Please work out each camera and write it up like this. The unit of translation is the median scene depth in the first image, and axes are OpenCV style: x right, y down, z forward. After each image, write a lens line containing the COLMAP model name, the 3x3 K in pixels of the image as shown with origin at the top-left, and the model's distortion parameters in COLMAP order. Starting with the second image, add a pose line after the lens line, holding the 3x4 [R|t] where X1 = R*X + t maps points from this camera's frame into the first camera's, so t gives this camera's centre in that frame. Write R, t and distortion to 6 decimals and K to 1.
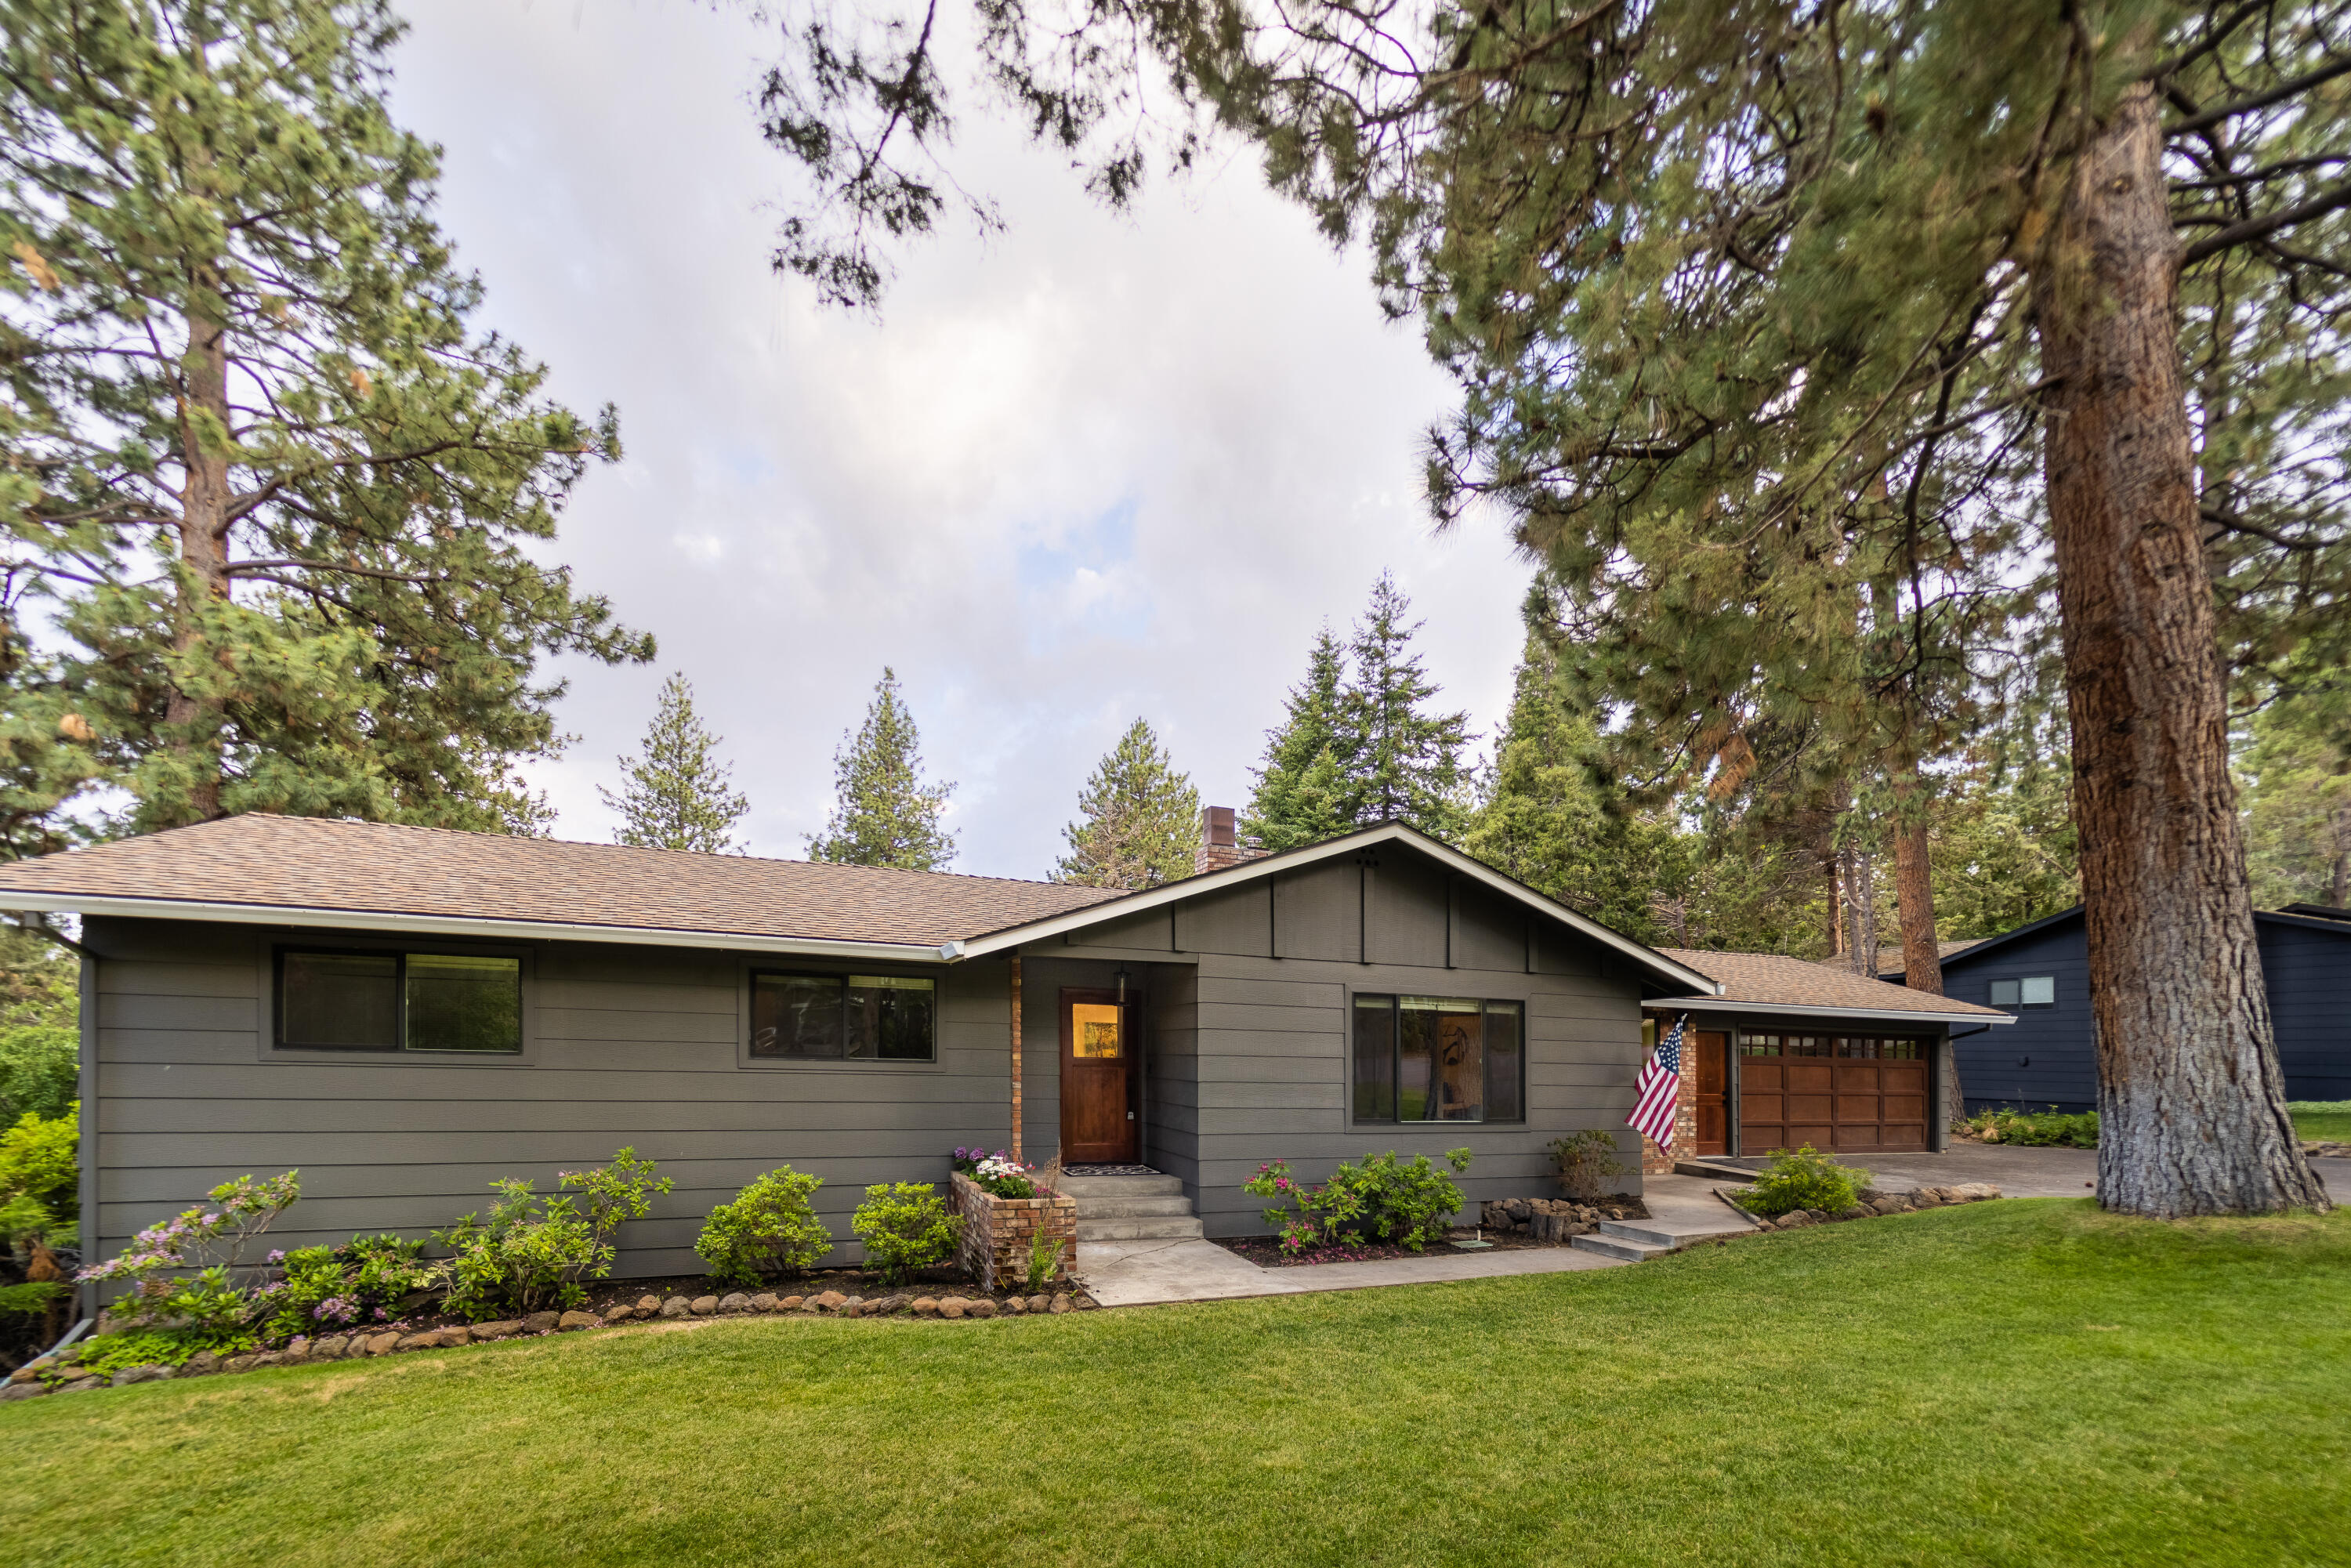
lens RADIAL K [[940.8, 0, 1176.0], [0, 940.8, 1124.1], [0, 0, 1]] dist [0.001264, 0.000465]
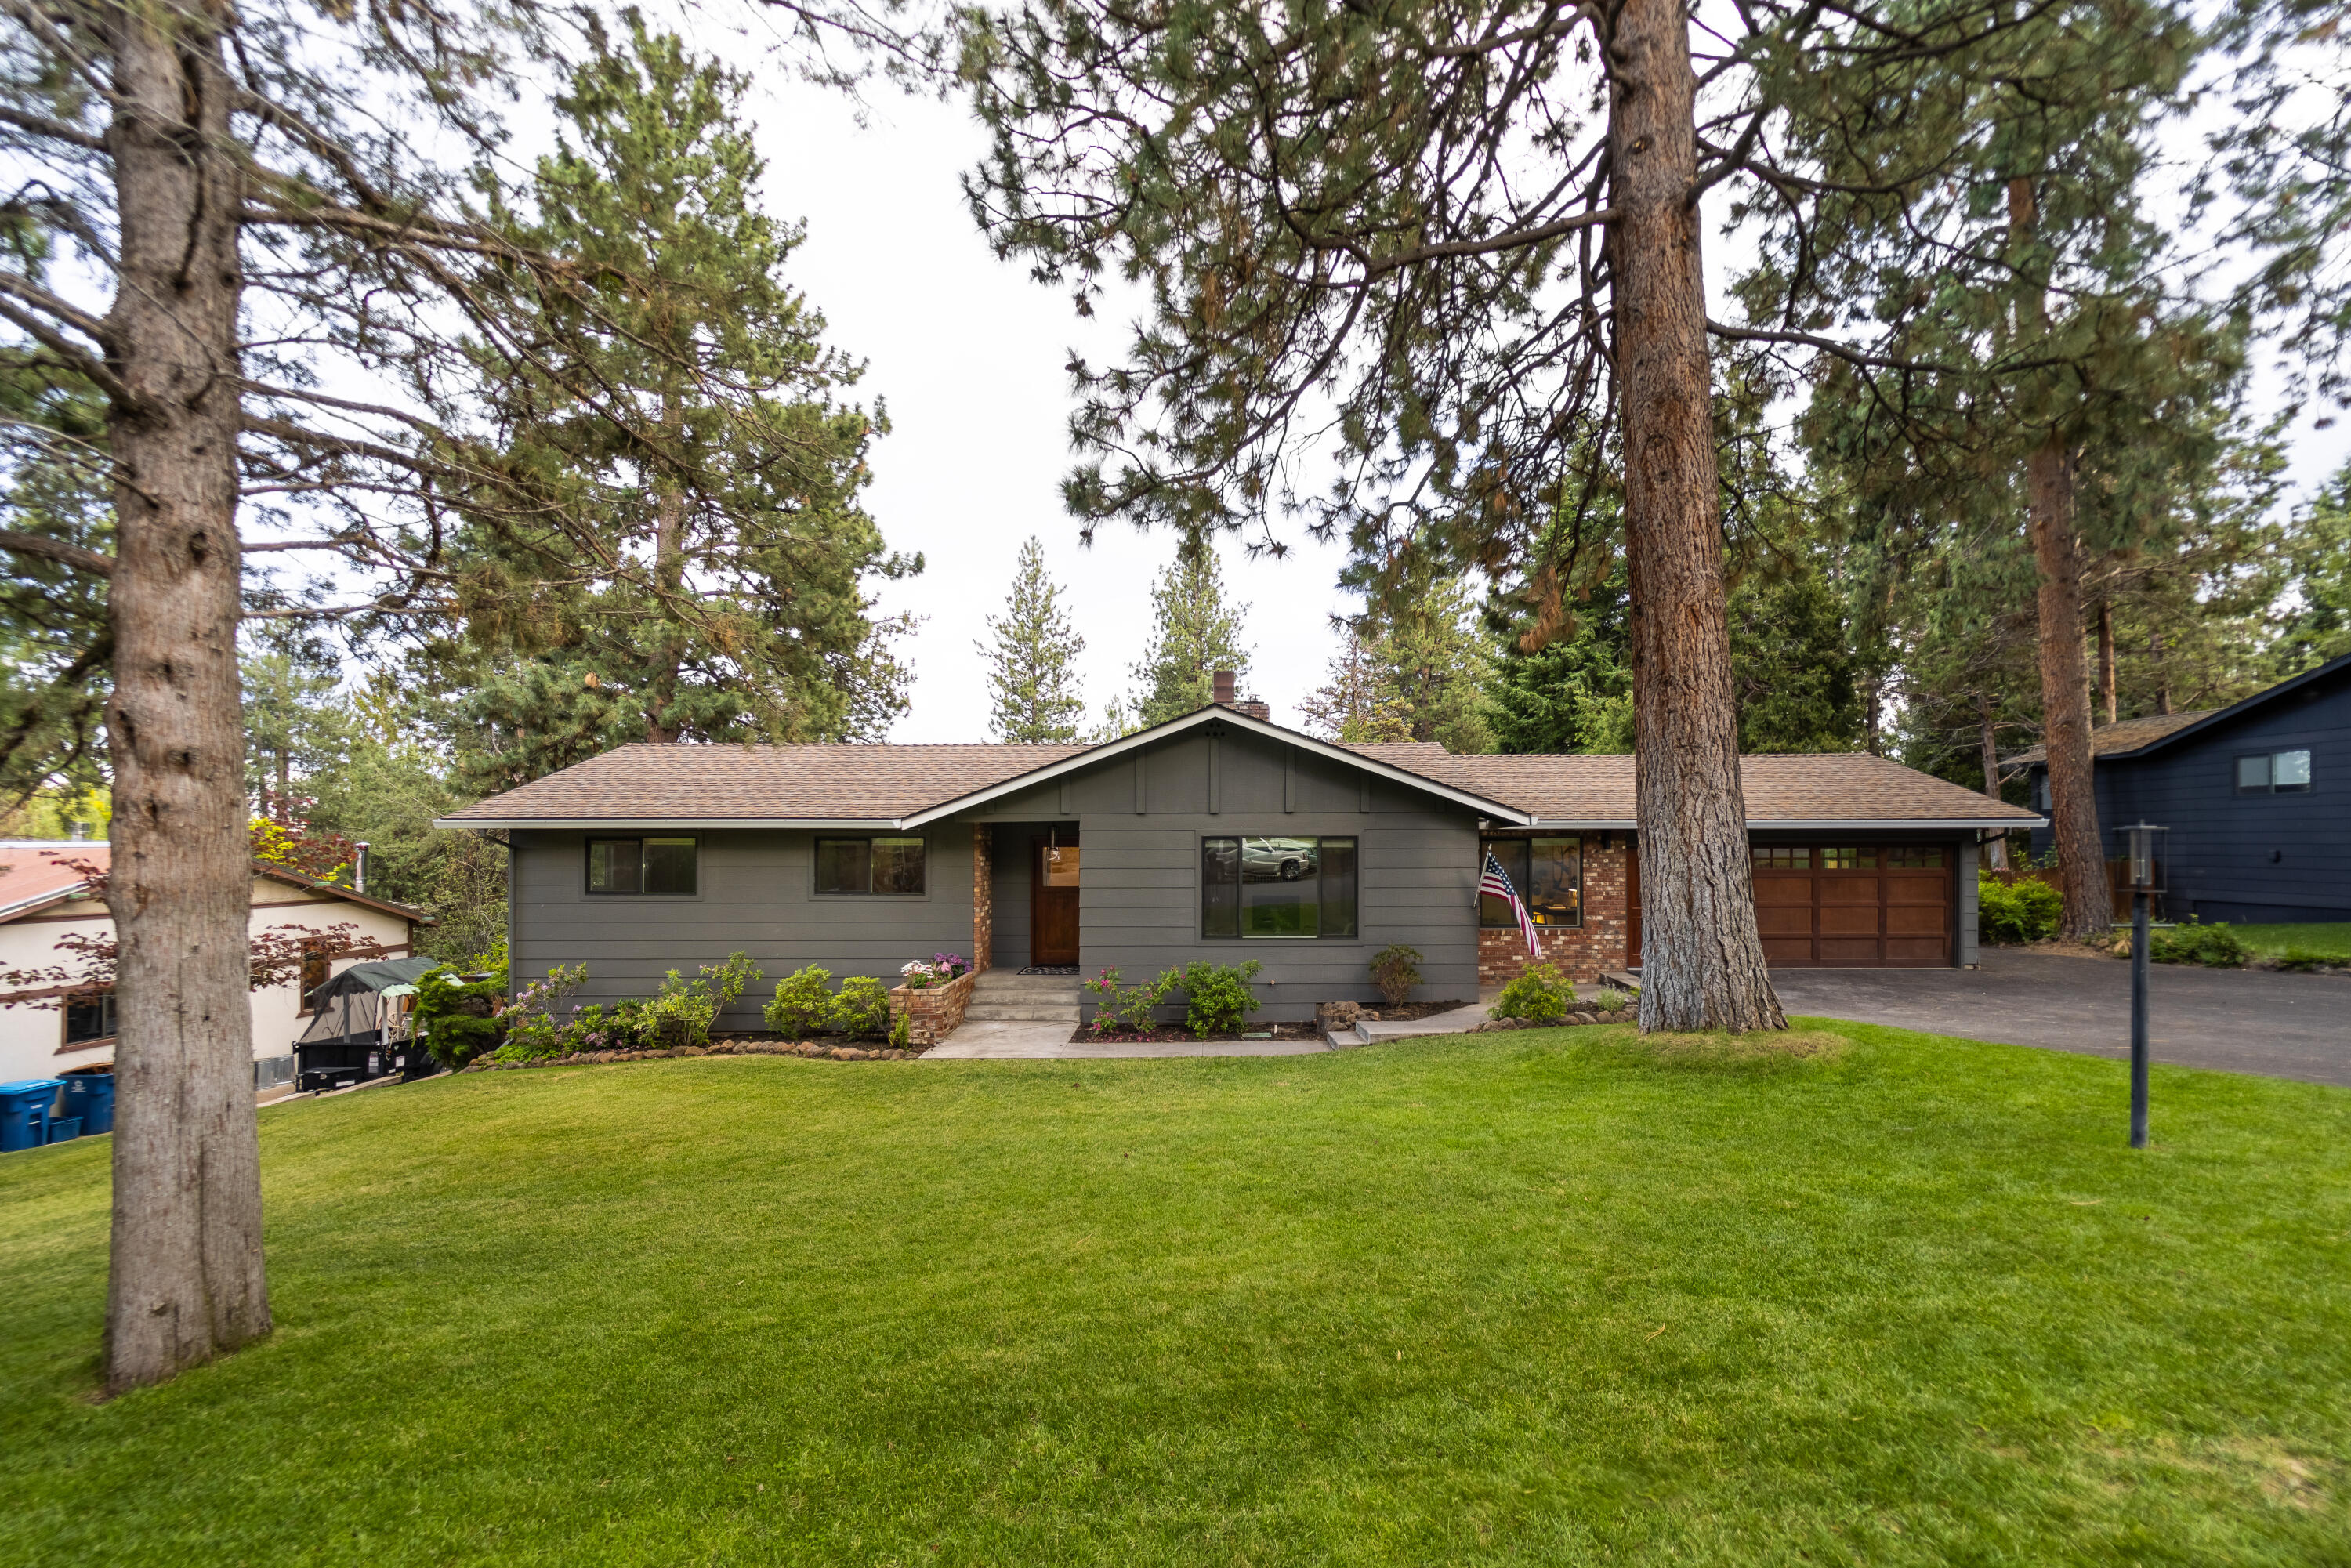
lens RADIAL K [[941.8, 0, 1175.6], [0, 941.8, 920.7], [0, 0, 1]] dist [-0.000590, 0.000027]
pose [[0.926875, 0.000830, -0.375369, 0.655778], [0.000829, 0.999991, 0.004257, -0.030858], [0.375369, -0.004257, 0.926866, -0.213669]]
